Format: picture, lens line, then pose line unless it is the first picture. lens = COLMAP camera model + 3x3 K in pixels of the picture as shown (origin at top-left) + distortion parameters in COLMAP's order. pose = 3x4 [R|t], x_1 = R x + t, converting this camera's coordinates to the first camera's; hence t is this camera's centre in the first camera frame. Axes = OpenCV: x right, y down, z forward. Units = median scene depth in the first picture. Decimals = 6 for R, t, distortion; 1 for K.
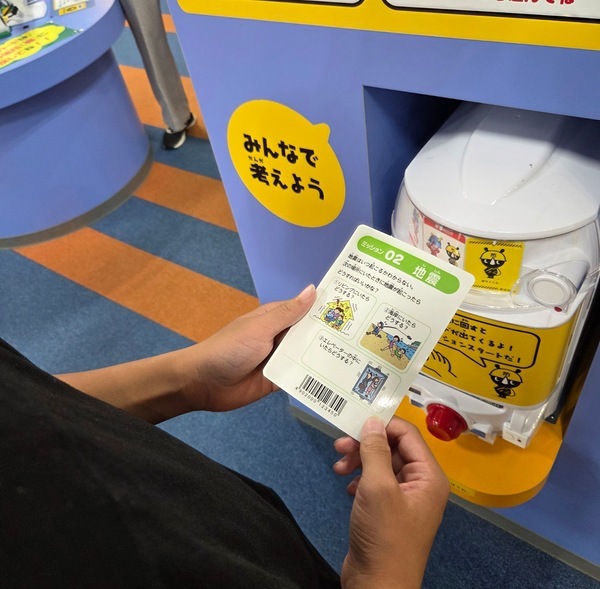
lens RADIAL K [[580.2, 0, 299.6], [0, 580.2, 312.9], [0, 0, 1]] dist [0.013131, 0.014024]
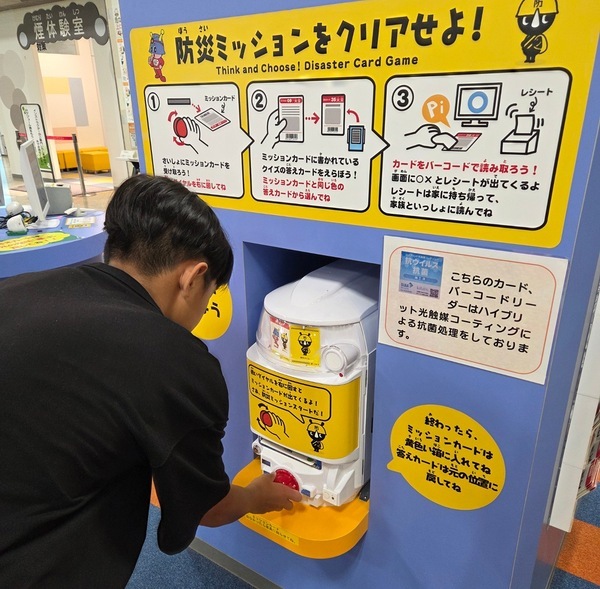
lens RADIAL K [[580.2, 0, 299.6], [0, 580.2, 312.9], [0, 0, 1]] dist [0.013131, 0.014024]
pose [[0.988653, 0.141274, 0.051054, 0.195601], [-0.106860, 0.900300, -0.421950, 0.483252], [-0.105575, 0.411706, 0.905181, -0.488495]]
